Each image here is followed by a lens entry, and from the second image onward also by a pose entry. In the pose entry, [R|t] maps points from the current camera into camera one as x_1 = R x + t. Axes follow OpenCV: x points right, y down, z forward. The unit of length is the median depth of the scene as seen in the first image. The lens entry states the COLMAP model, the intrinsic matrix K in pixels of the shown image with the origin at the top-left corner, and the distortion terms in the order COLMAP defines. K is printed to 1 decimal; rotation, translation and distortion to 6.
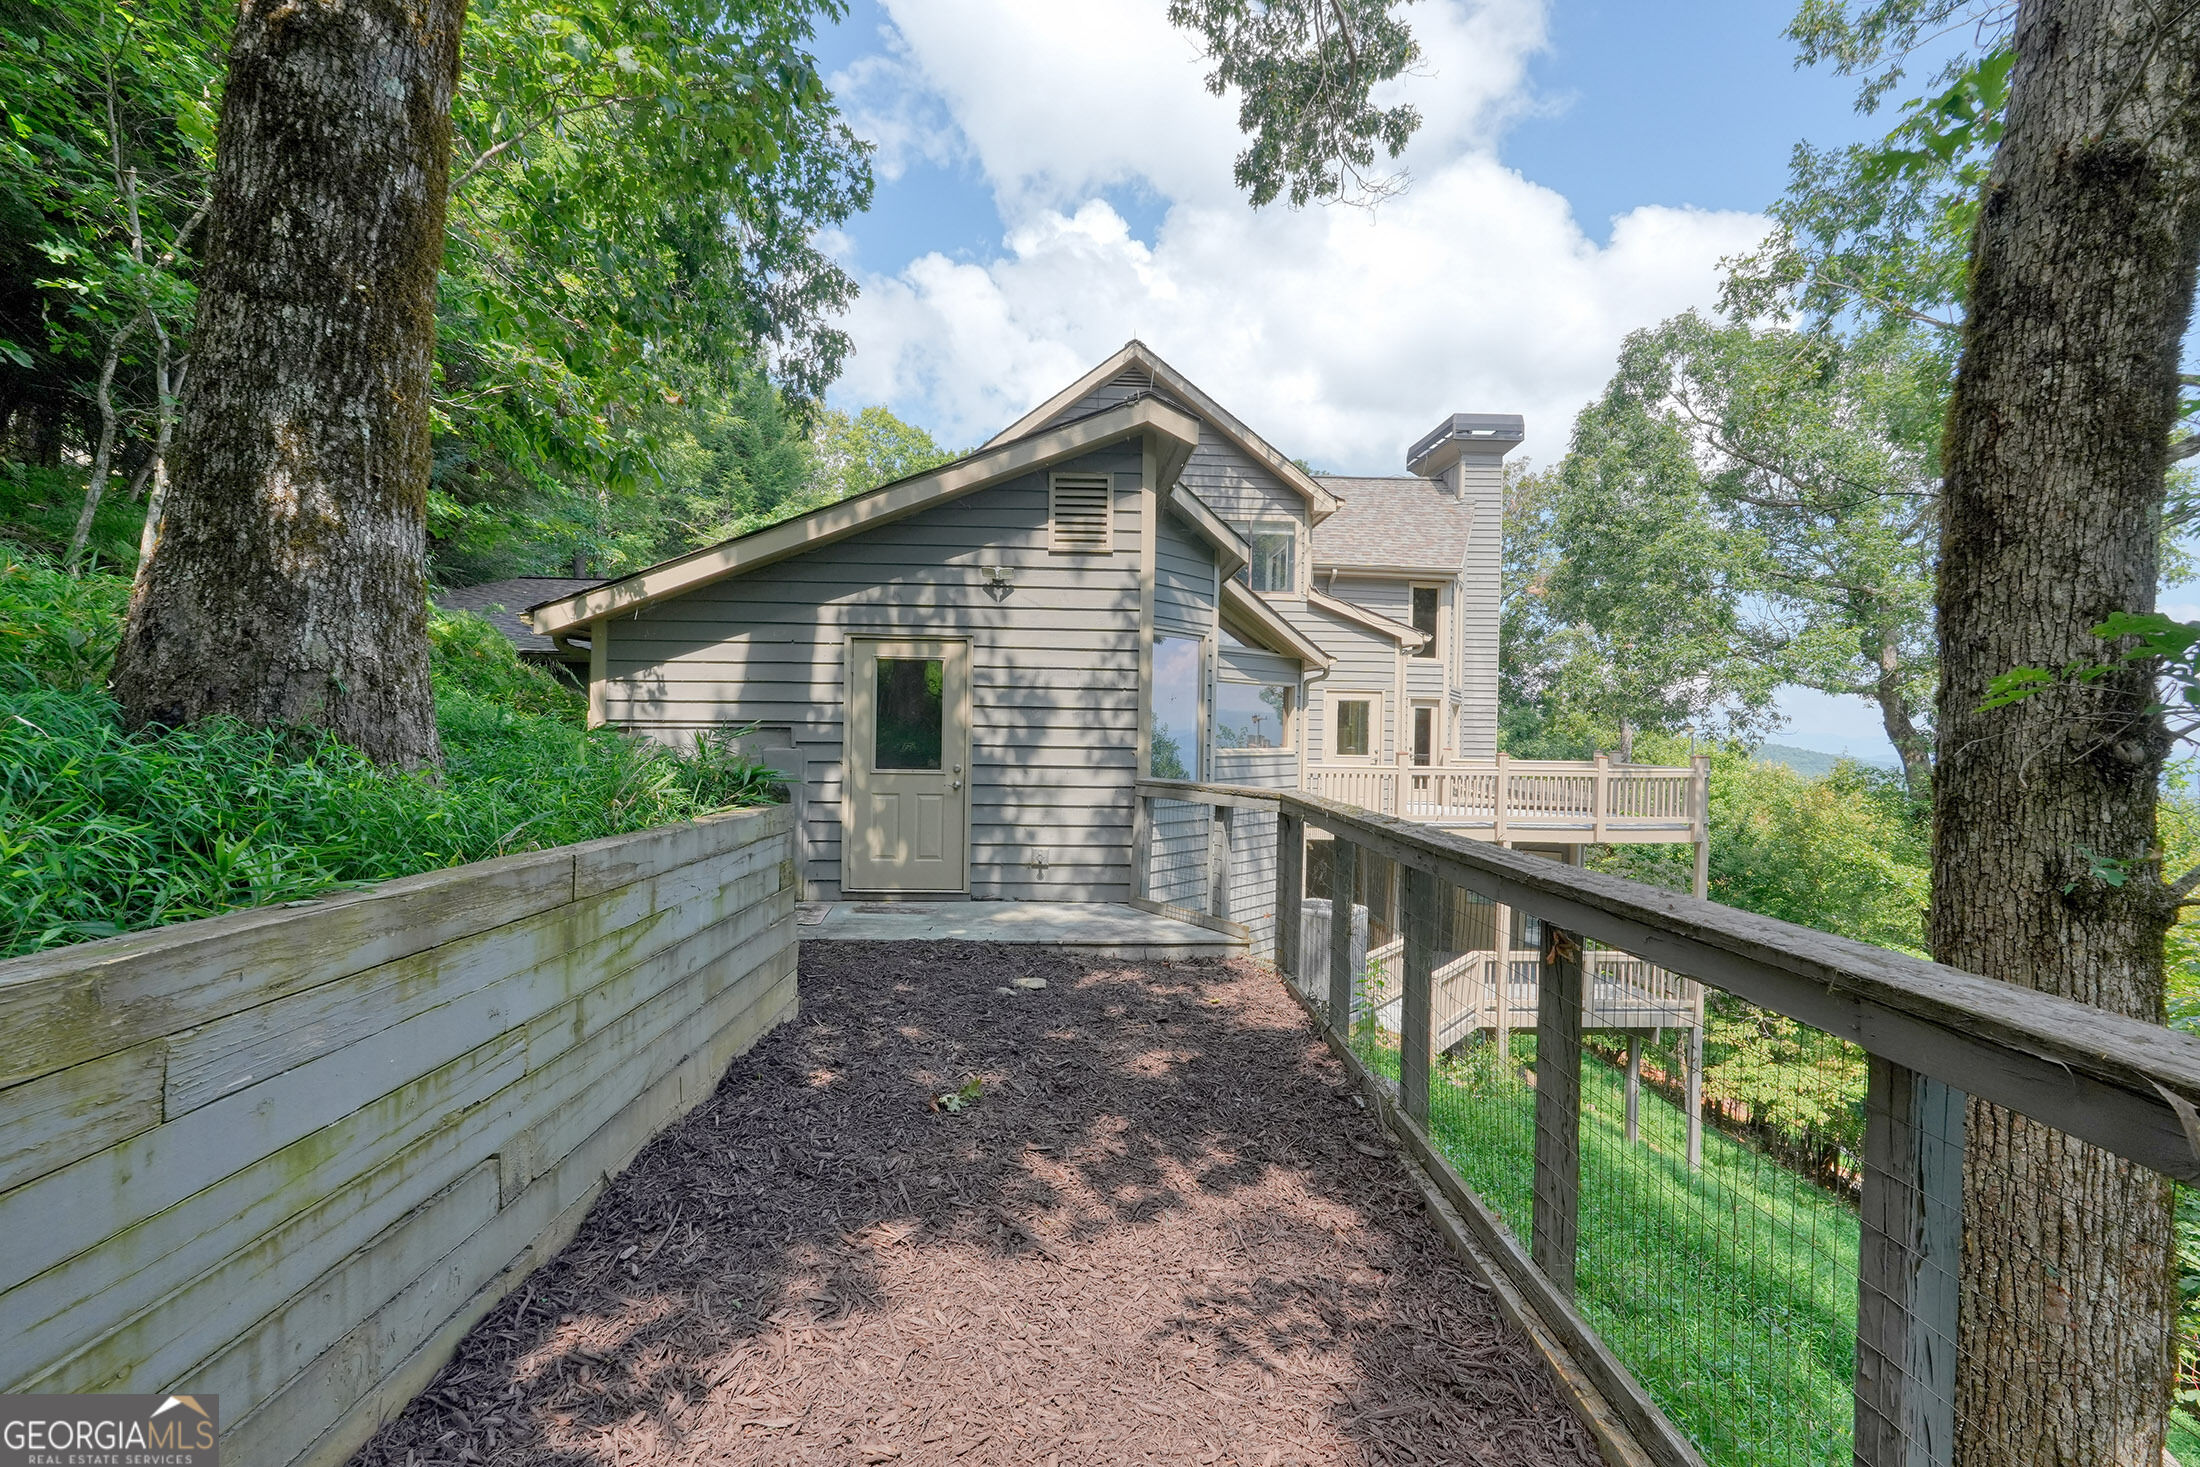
lens RADIAL K [[967.9, 0, 1094.1], [0, 967.9, 722.4], [0, 0, 1]] dist [0.005958, -0.000829]
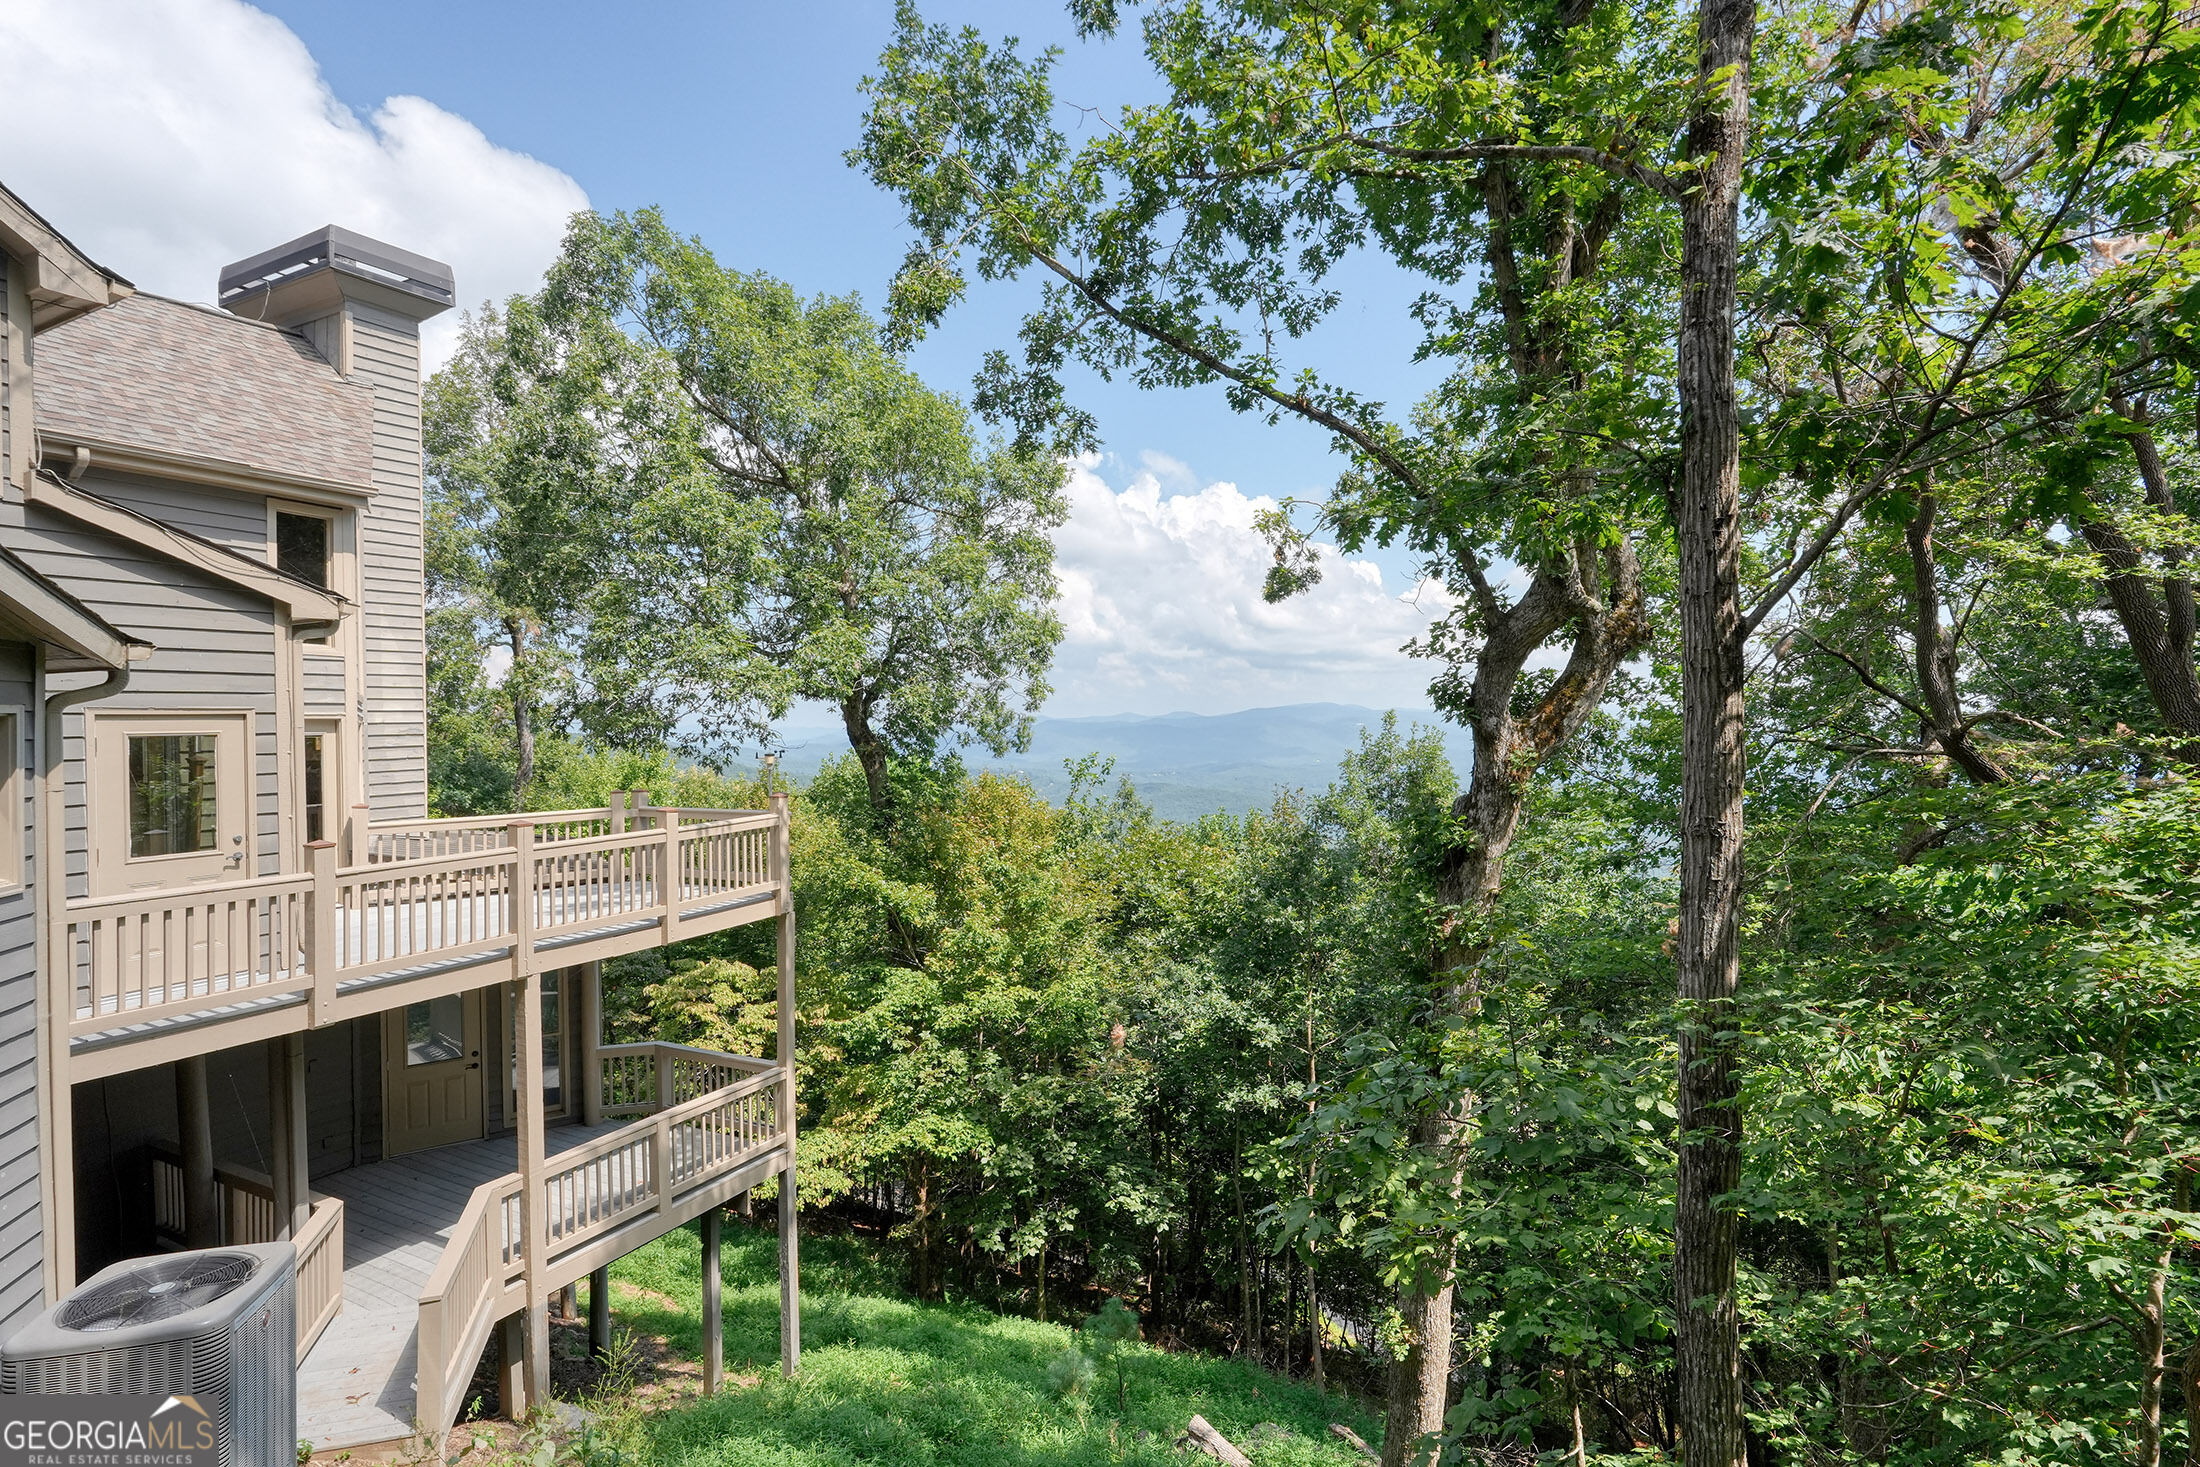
lens RADIAL K [[1070.7, 0, 1101.2], [0, 1070.7, 723.7], [0, 0, 1]] dist [0.000272, 0.000259]
pose [[0.504332, -0.028959, 0.863024, 0.043415], [0.021491, 0.999549, 0.020981, -0.023703], [-0.863242, 0.007966, 0.504727, 0.304912]]
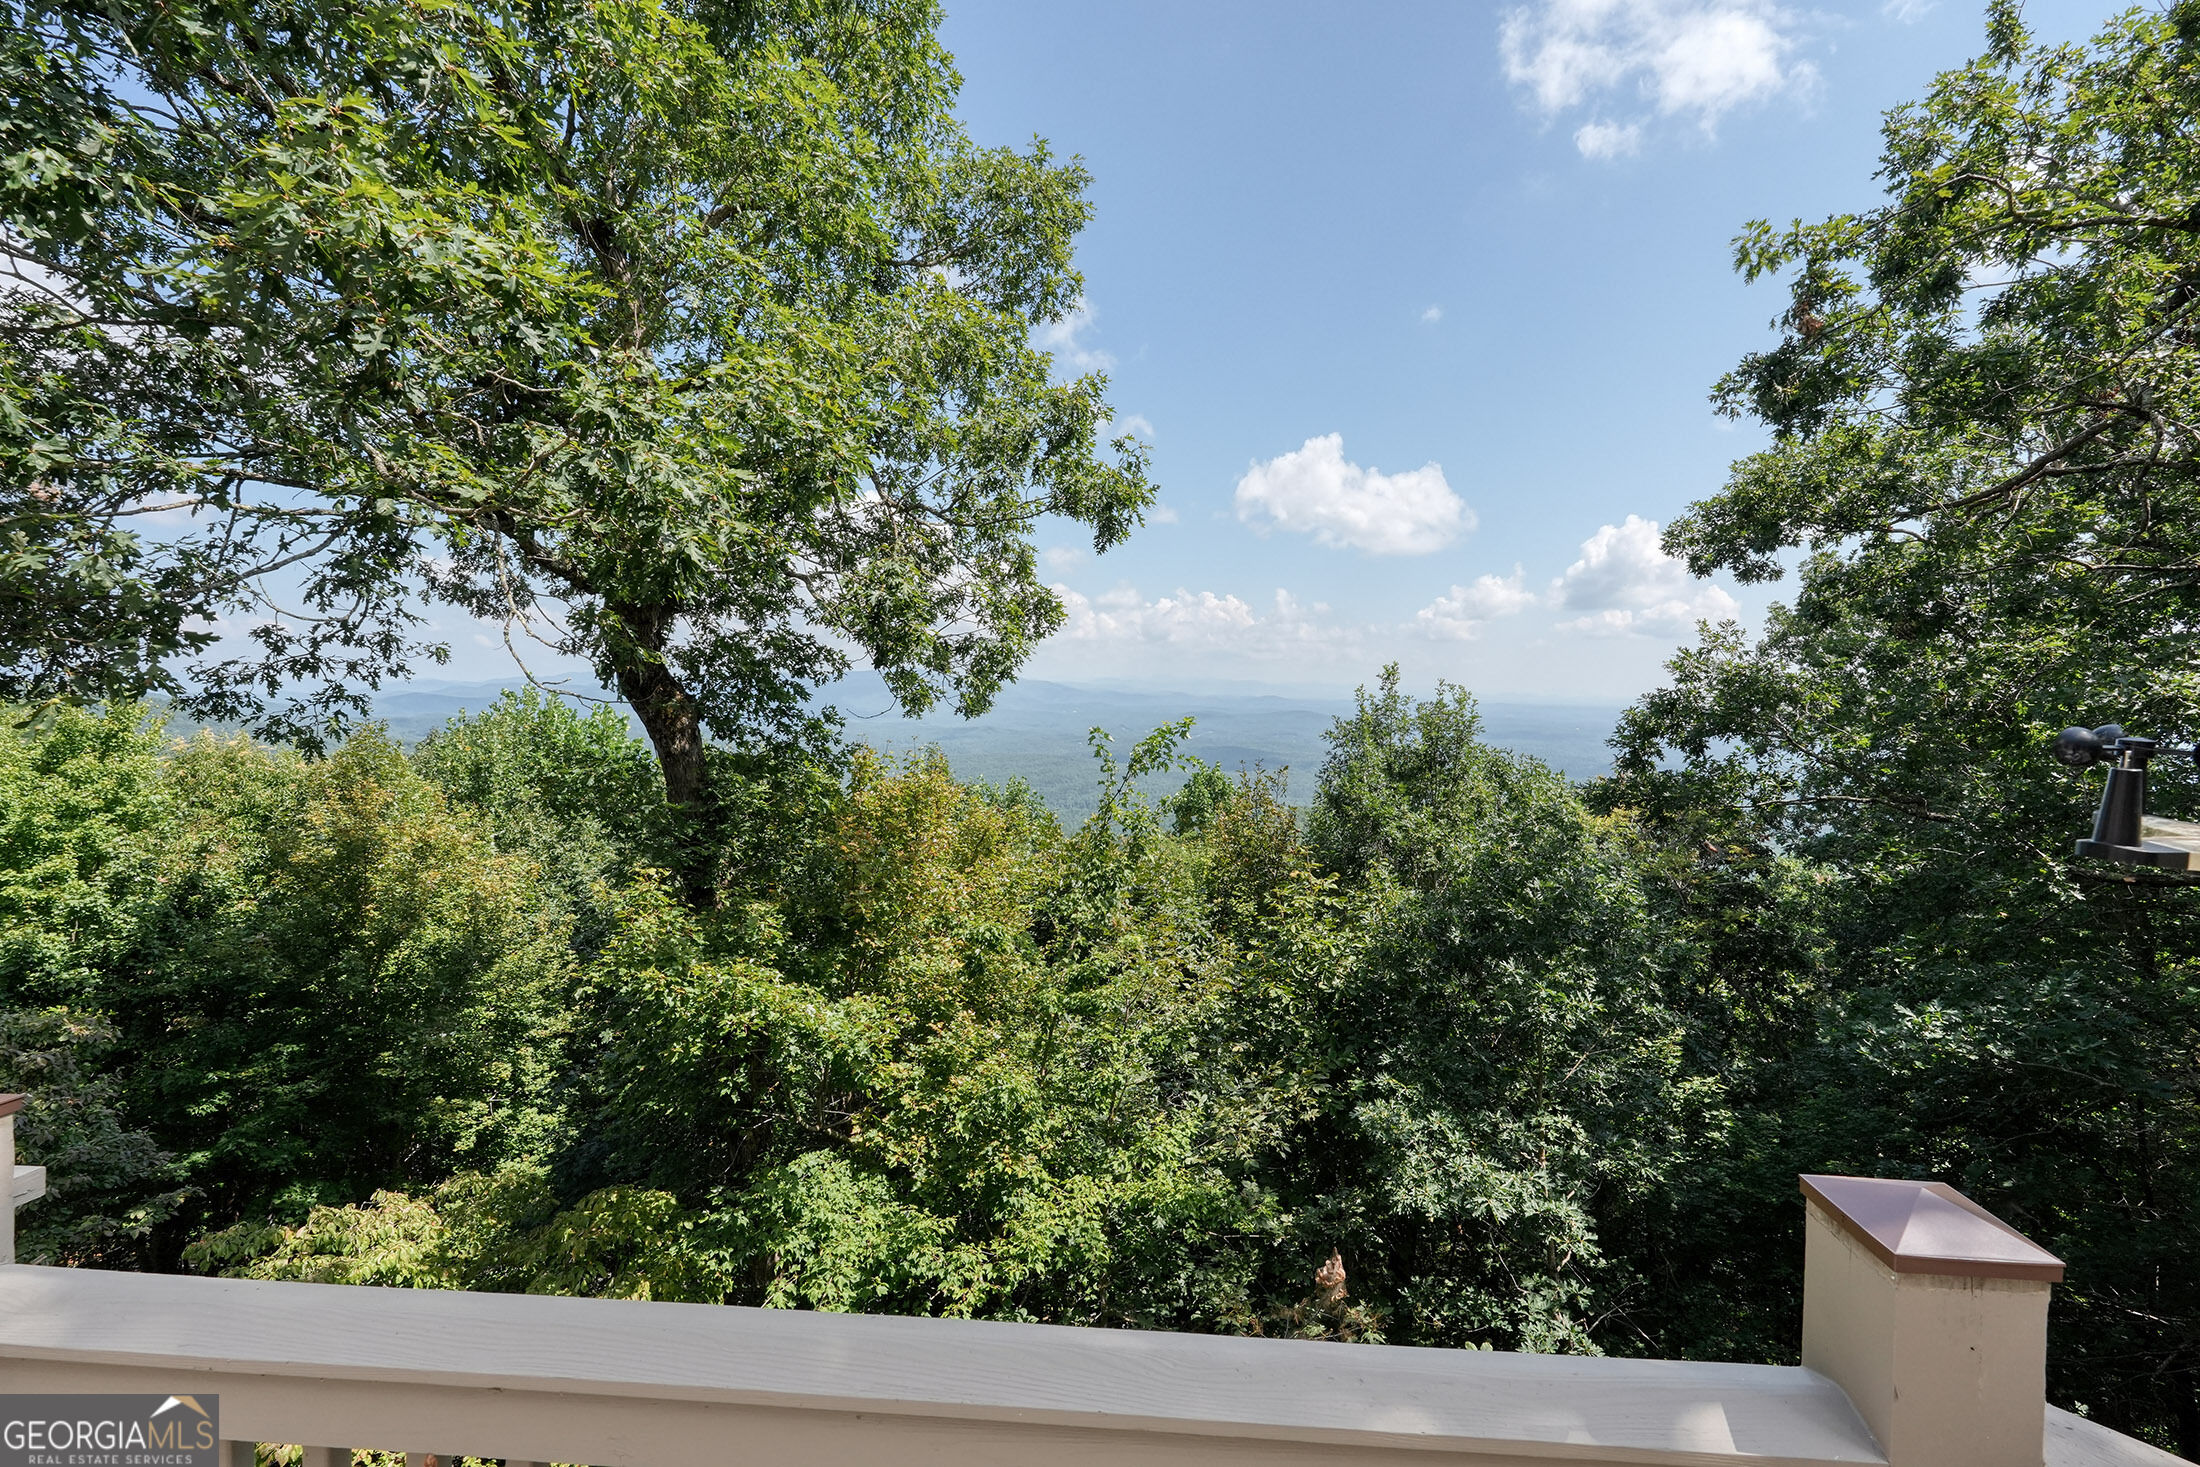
lens RADIAL K [[967.9, 0, 1094.1], [0, 967.9, 722.4], [0, 0, 1]] dist [0.005958, -0.000829]
pose [[0.137025, -0.062635, 0.988585, 0.437800], [-0.003139, 0.997966, 0.063665, -0.000577], [-0.990563, -0.011827, 0.136549, 0.828627]]
